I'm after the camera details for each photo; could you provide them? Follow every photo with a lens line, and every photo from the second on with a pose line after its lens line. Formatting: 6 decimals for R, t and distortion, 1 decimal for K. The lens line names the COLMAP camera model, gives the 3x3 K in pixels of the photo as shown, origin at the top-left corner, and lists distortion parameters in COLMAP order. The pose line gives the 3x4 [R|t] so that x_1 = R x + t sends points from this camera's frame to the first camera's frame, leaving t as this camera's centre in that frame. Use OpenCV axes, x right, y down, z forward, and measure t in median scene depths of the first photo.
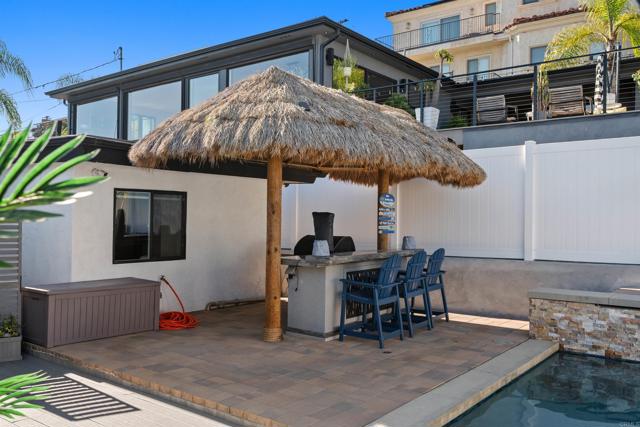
lens RADIAL K [[560.8, 0, 320.0], [0, 560.8, 213.5], [0, 0, 1]] dist [-0.023575, 0.005171]
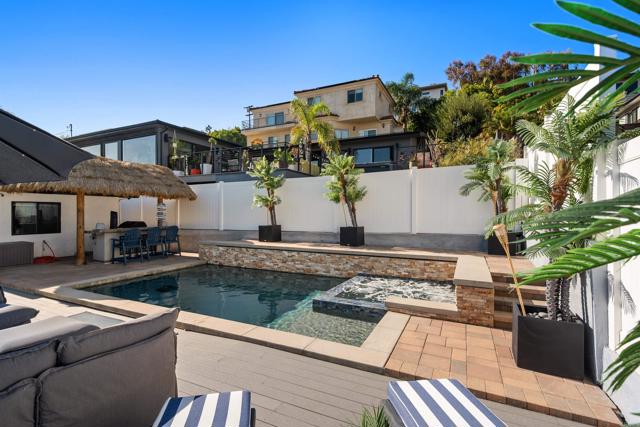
lens RADIAL K [[302.2, 0, 320.0], [0, 302.2, 213.5], [0, 0, 1]] dist [0.001079, 0.000015]
pose [[0.977310, -0.010708, 0.211541, 0.577336], [0.007845, 0.999866, 0.014369, -0.004681], [-0.211666, -0.012384, 0.977264, -0.434175]]
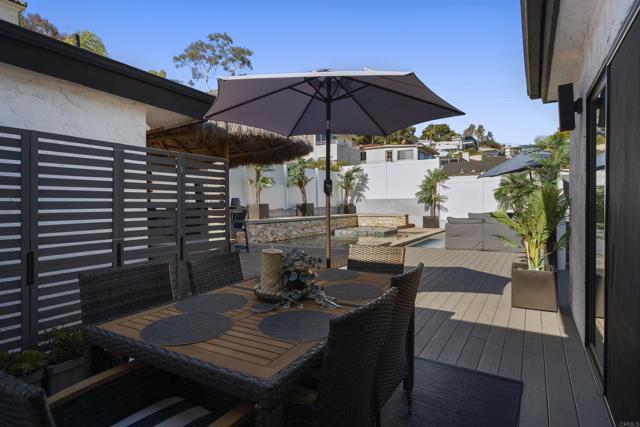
lens RADIAL K [[340.9, 0, 320.0], [0, 340.9, 213.5], [0, 0, 1]] dist [0.005061, 0.001204]
pose [[-0.095601, -0.033674, 0.994850, -0.949351], [0.003414, 0.999411, 0.034156, 0.052333], [-0.995414, 0.006662, -0.095430, 0.726615]]
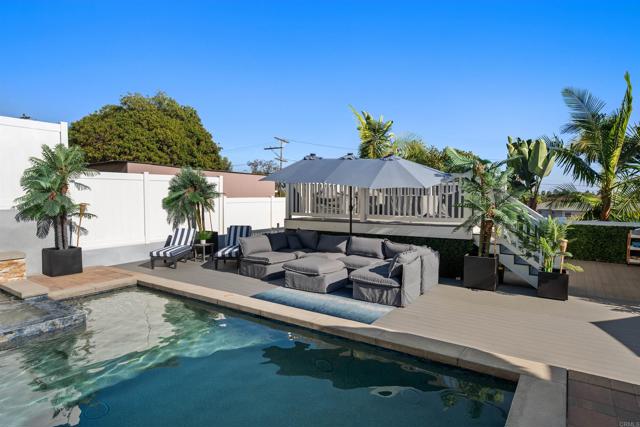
lens RADIAL K [[363.9, 0, 320.0], [0, 363.9, 213.5], [0, 0, 1]] dist [-0.001369, 0.000200]
pose [[-0.998490, -0.004863, -0.054719, 0.327524], [-0.007303, 0.998984, 0.044476, -0.003220], [0.054447, 0.044809, -0.997511, 0.902017]]
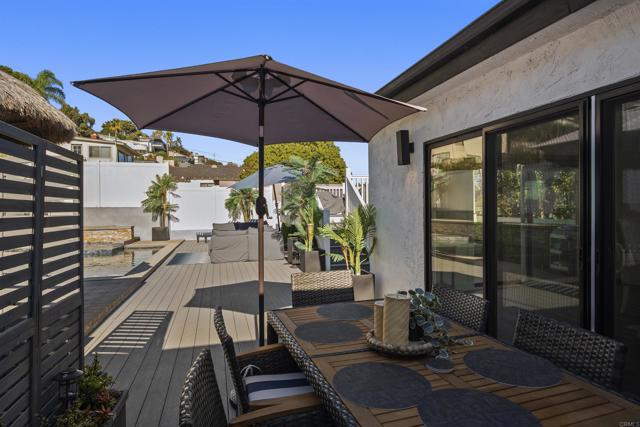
lens RADIAL K [[363.9, 0, 320.0], [0, 363.9, 213.5], [0, 0, 1]] dist [-0.001369, 0.000200]
pose [[-0.803061, -0.011152, 0.595793, -0.814992], [-0.003473, 0.999895, 0.014035, 0.037132], [-0.595887, 0.009202, -0.803016, 0.911652]]
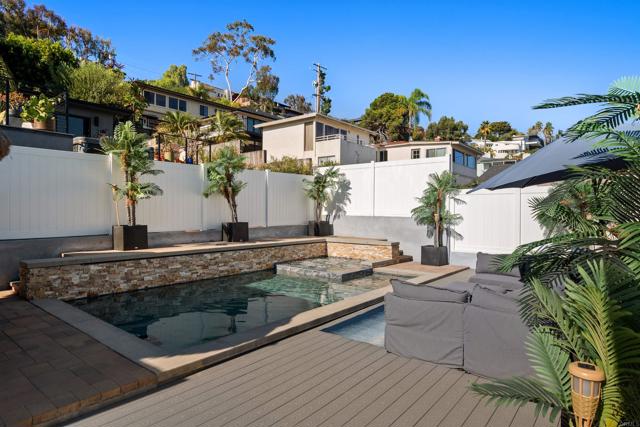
lens RADIAL K [[369.6, 0, 320.0], [0, 369.6, 213.5], [0, 0, 1]] dist [-0.003062, -0.001404]
pose [[0.020867, -0.017092, 0.999636, -0.409260], [-0.015995, 0.999720, 0.017427, -0.000210], [-0.999654, -0.016353, 0.020587, 0.292385]]
